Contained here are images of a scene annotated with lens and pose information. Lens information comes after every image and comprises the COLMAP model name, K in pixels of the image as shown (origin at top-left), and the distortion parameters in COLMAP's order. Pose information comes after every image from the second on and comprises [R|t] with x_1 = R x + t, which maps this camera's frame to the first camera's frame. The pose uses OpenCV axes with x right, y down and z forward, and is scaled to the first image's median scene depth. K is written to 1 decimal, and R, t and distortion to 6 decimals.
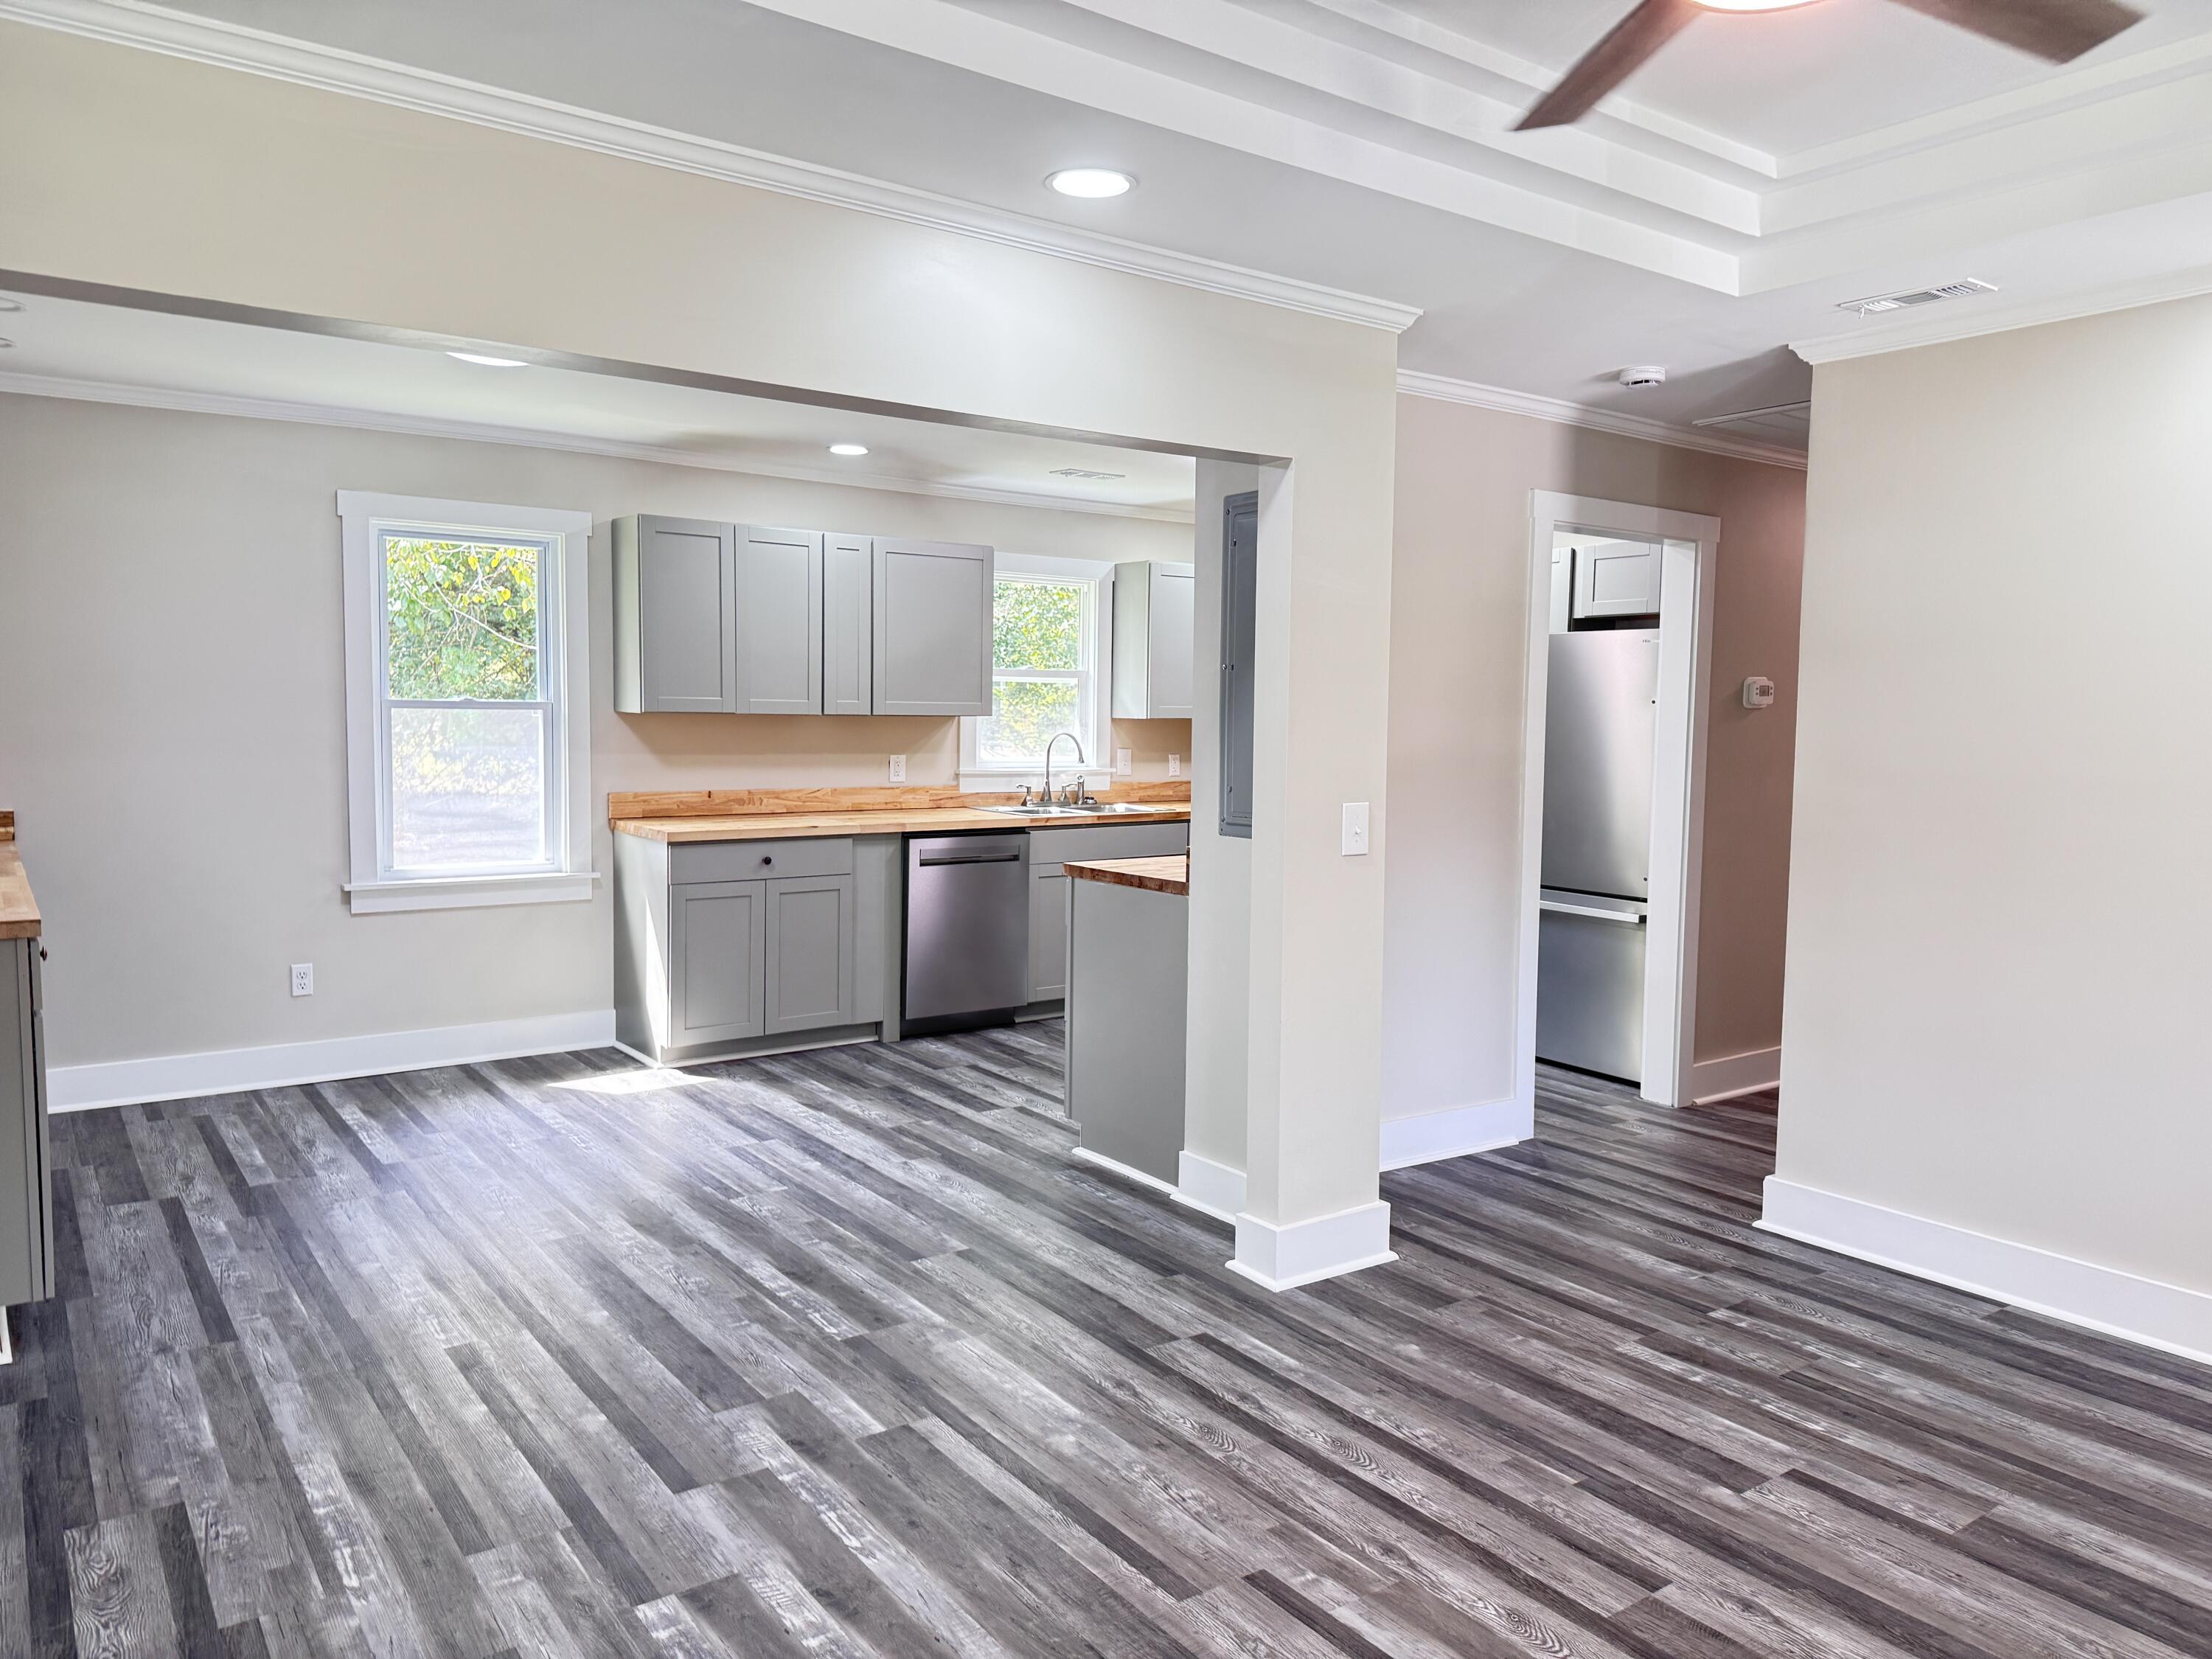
lens RADIAL K [[1558.8, 0, 1104.6], [0, 1558.8, 822.1], [0, 0, 1]] dist [0.113309, -0.179025]
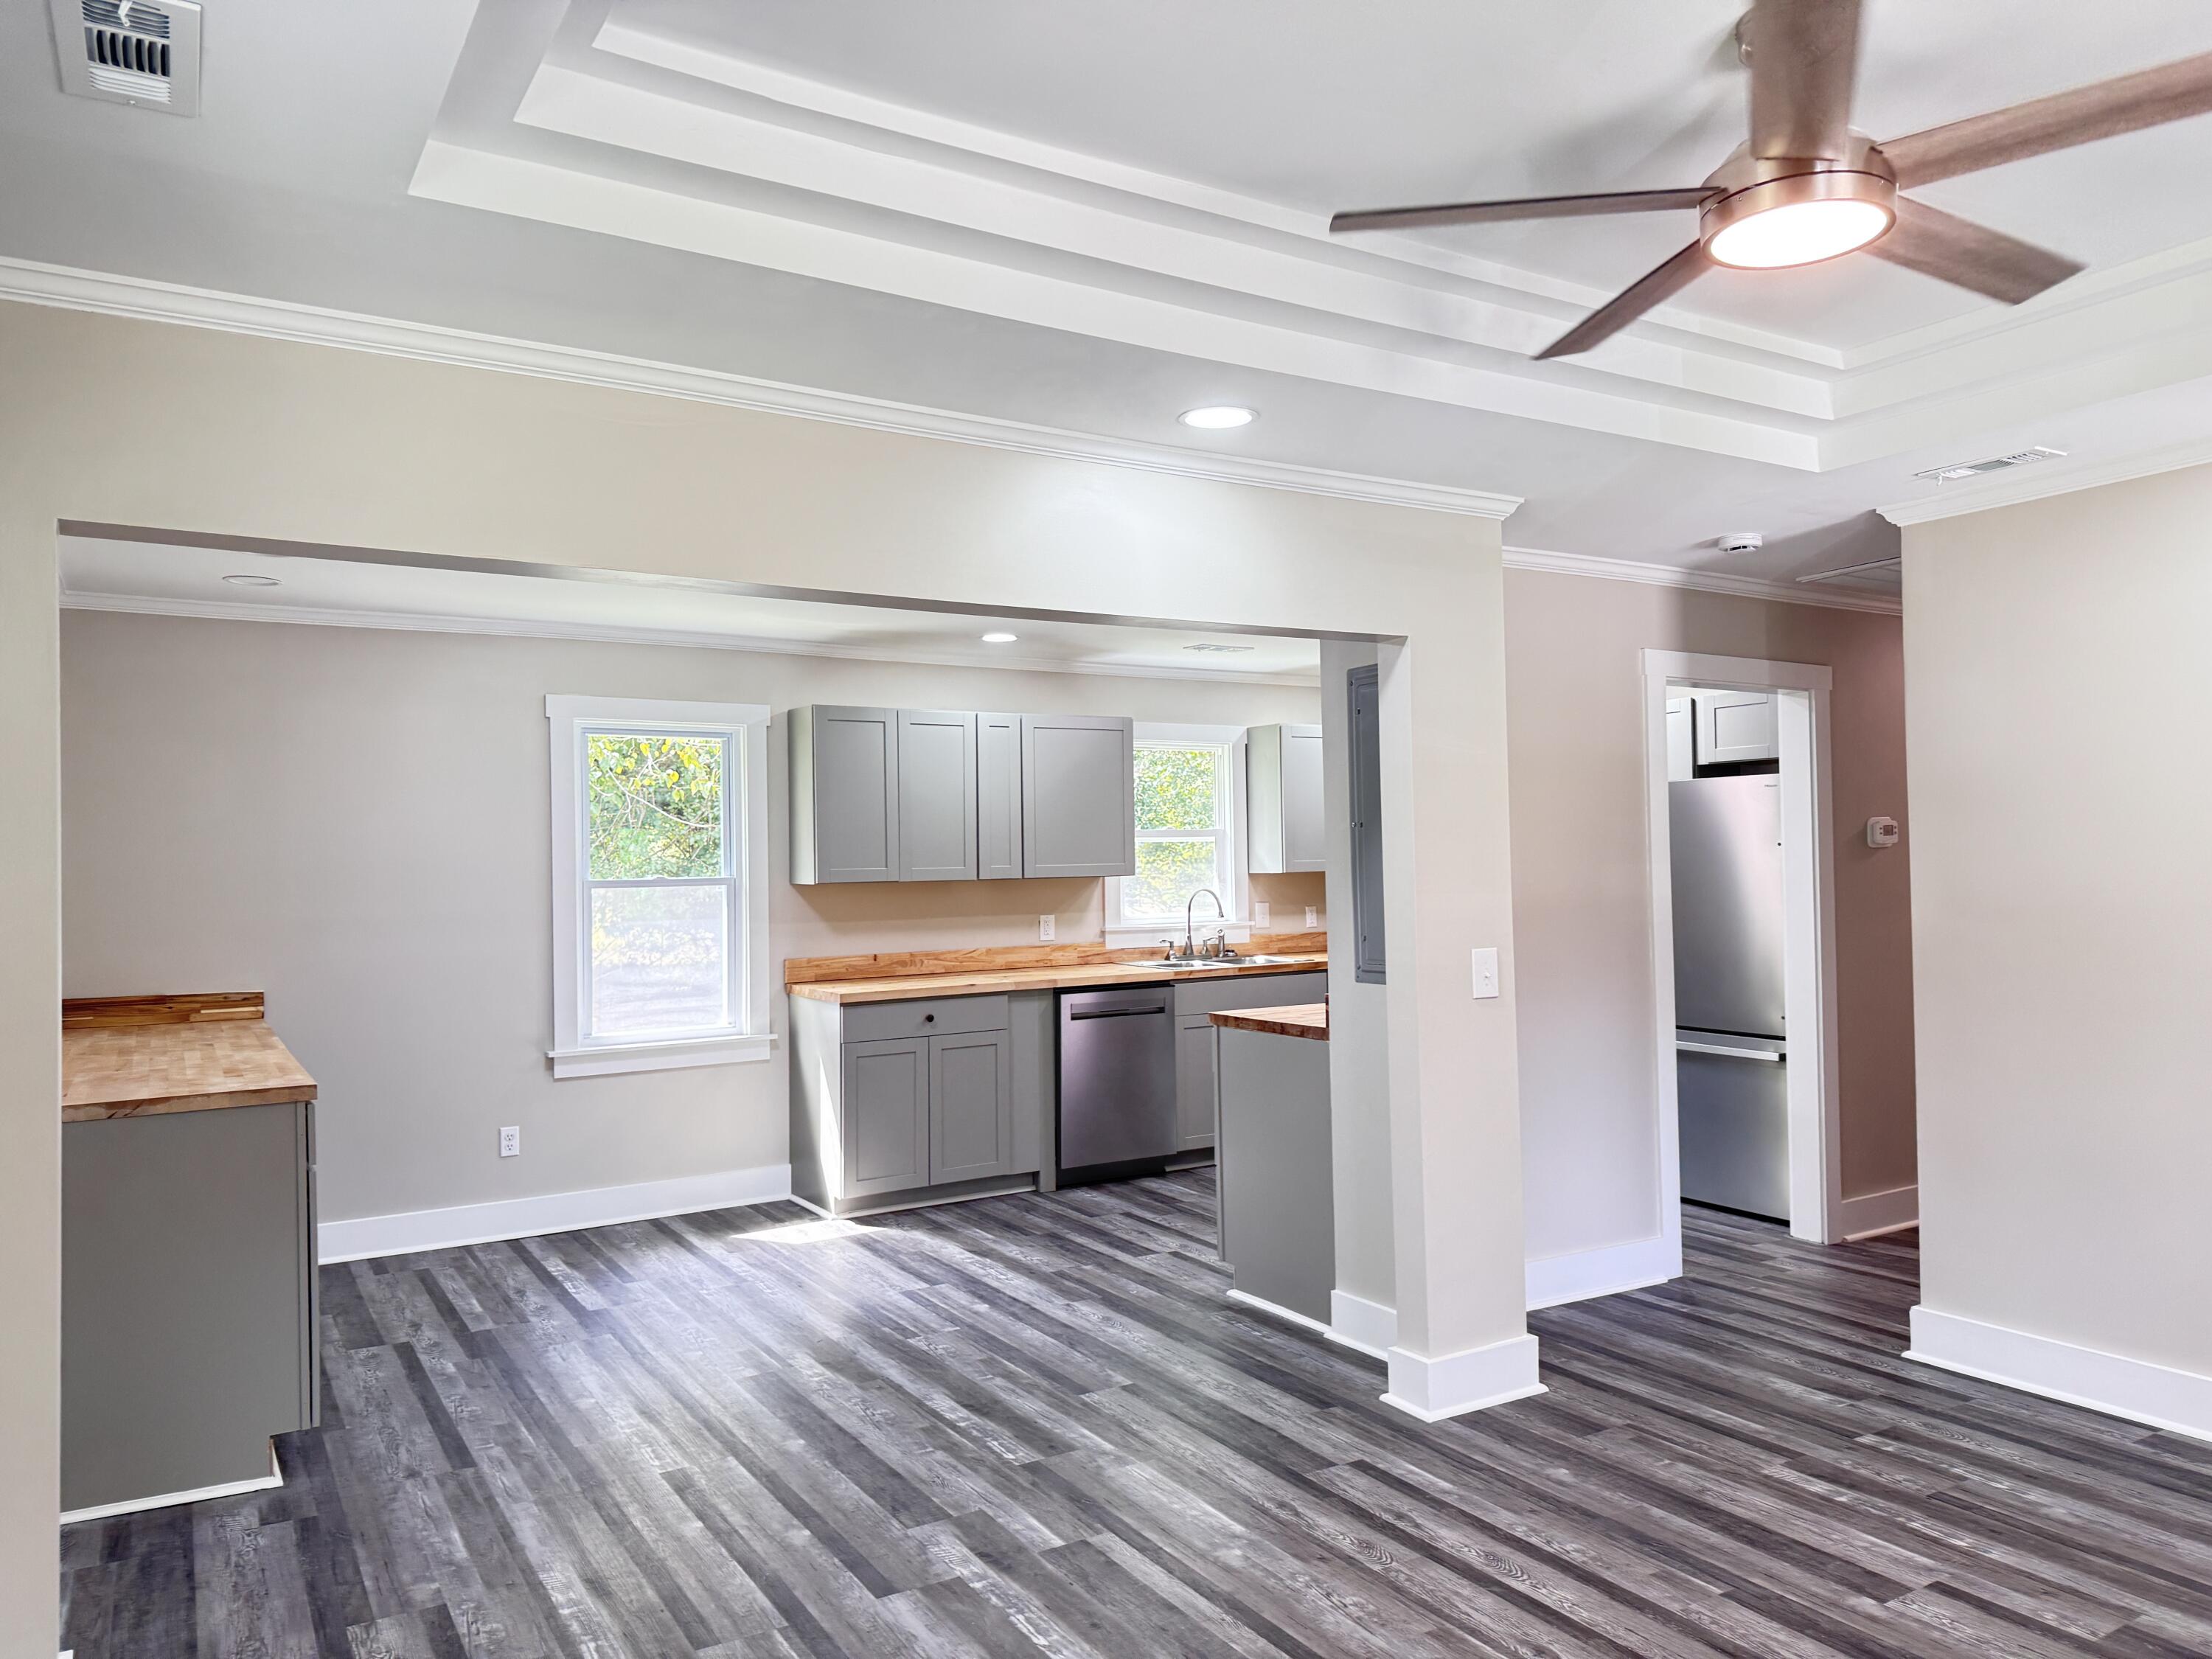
lens RADIAL K [[1558.8, 0, 1104.6], [0, 1558.8, 822.1], [0, 0, 1]] dist [0.113309, -0.179025]
pose [[0.995701, -0.034609, -0.085919, -0.001286], [0.025894, 0.994595, -0.100550, 0.002904], [0.088934, 0.097893, 0.991215, -0.089747]]
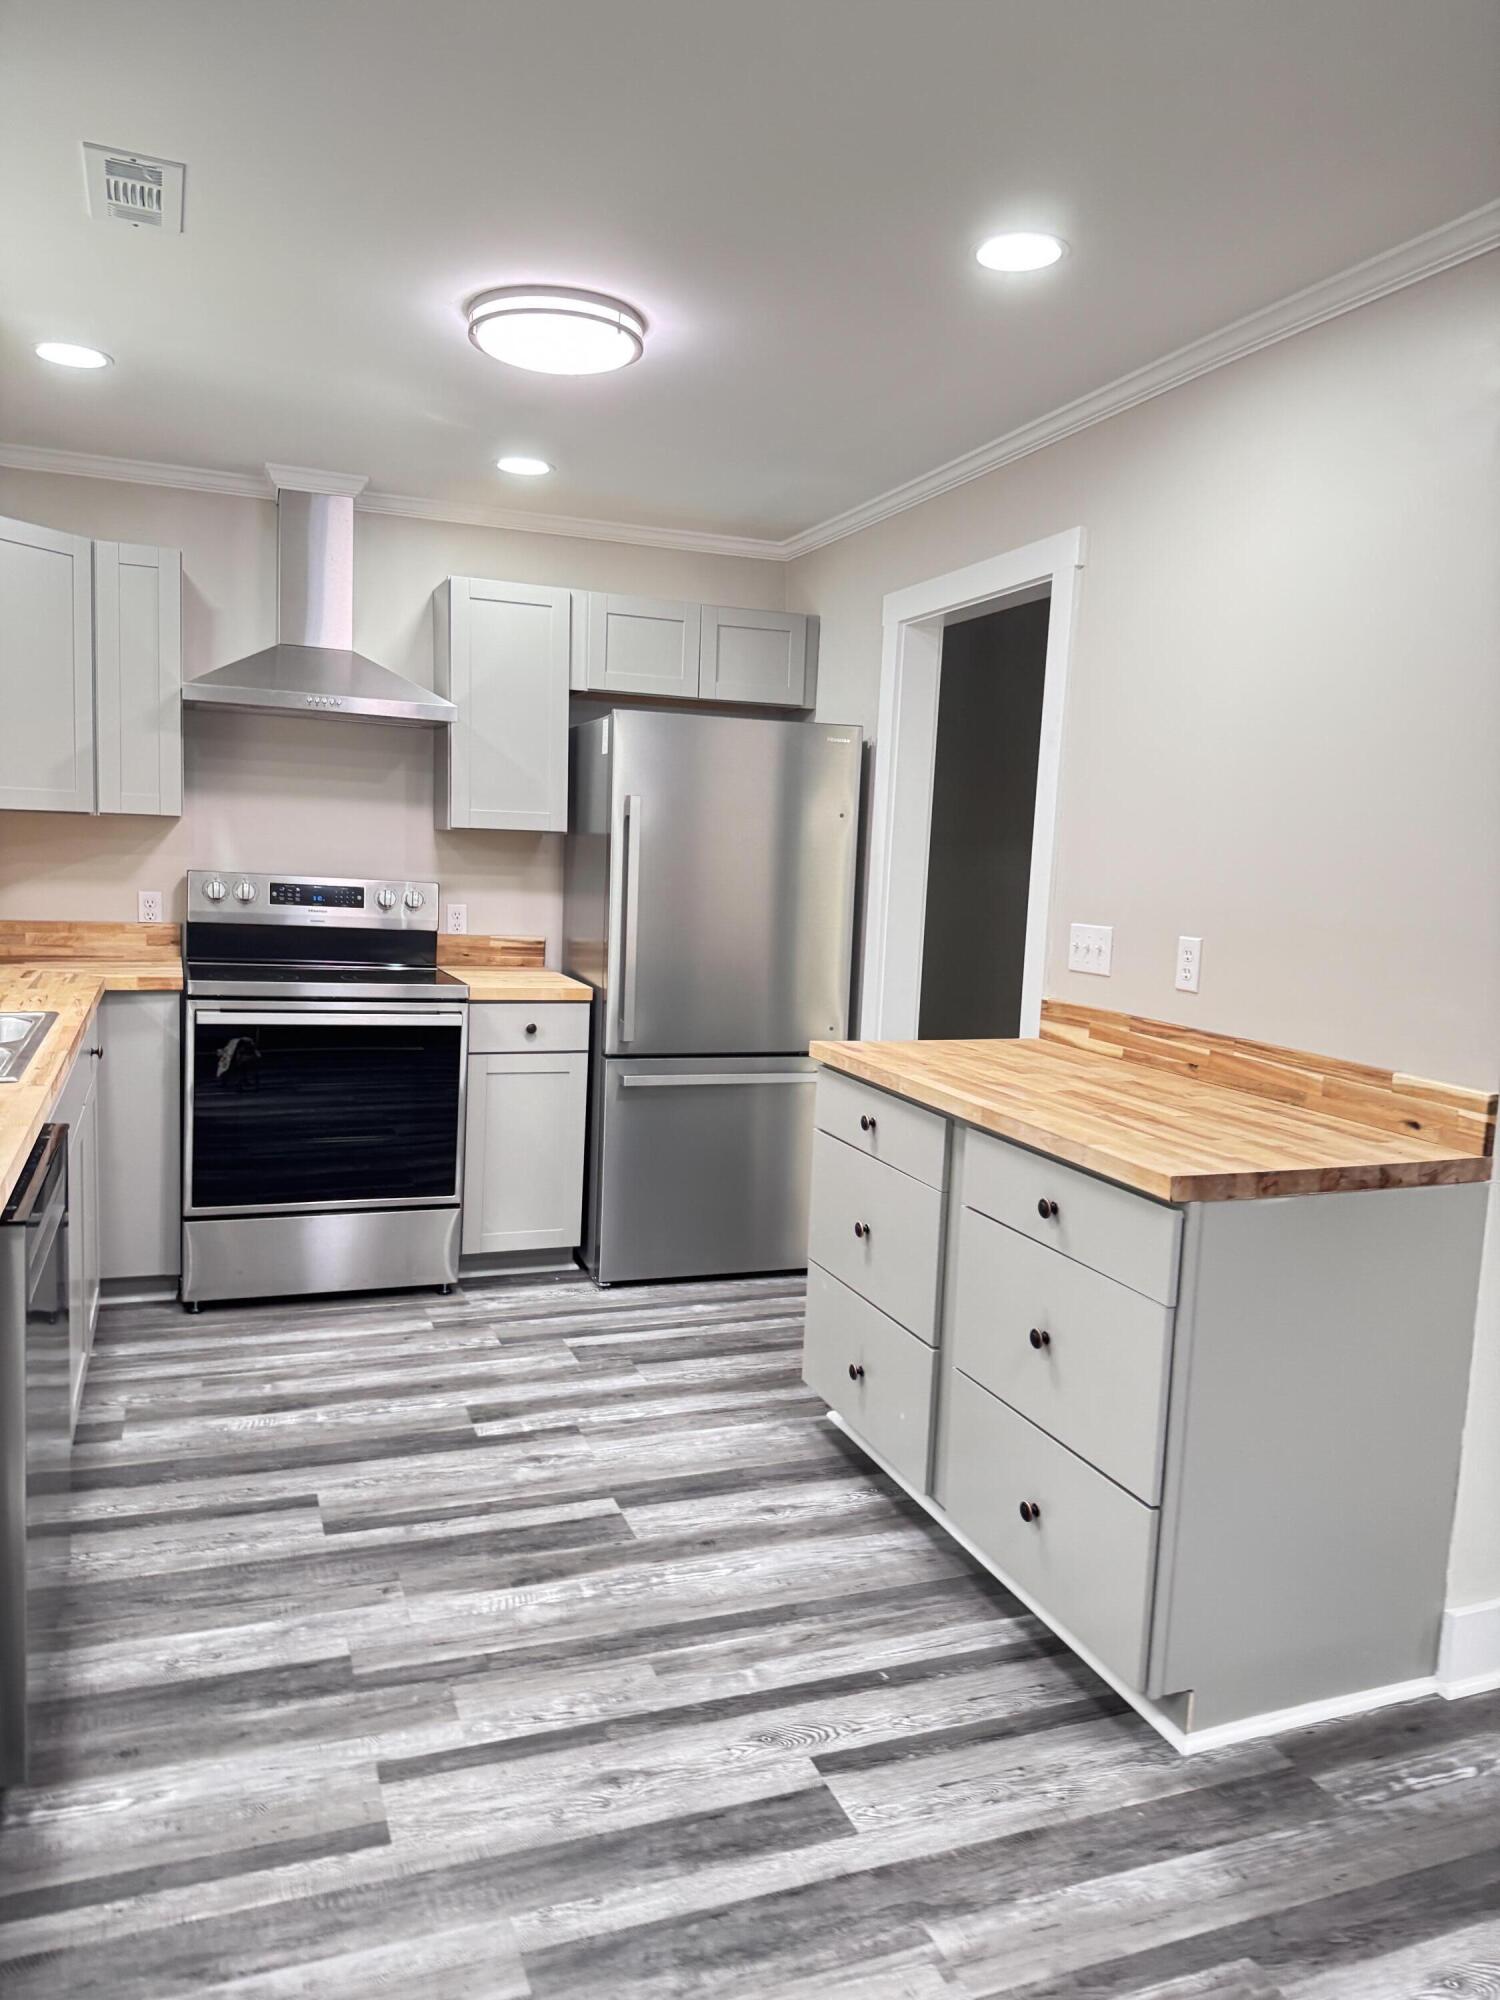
lens RADIAL K [[1403.1, 0, 750.0], [0, 1403.1, 1000.0], [0, 0, 1]] dist [-0.019090, -0.000449]
pose [[0.256106, -0.116100, 0.959651, -0.561332], [0.034483, 0.993227, 0.110959, -0.094456], [-0.966033, 0.004675, 0.258375, 1.287895]]
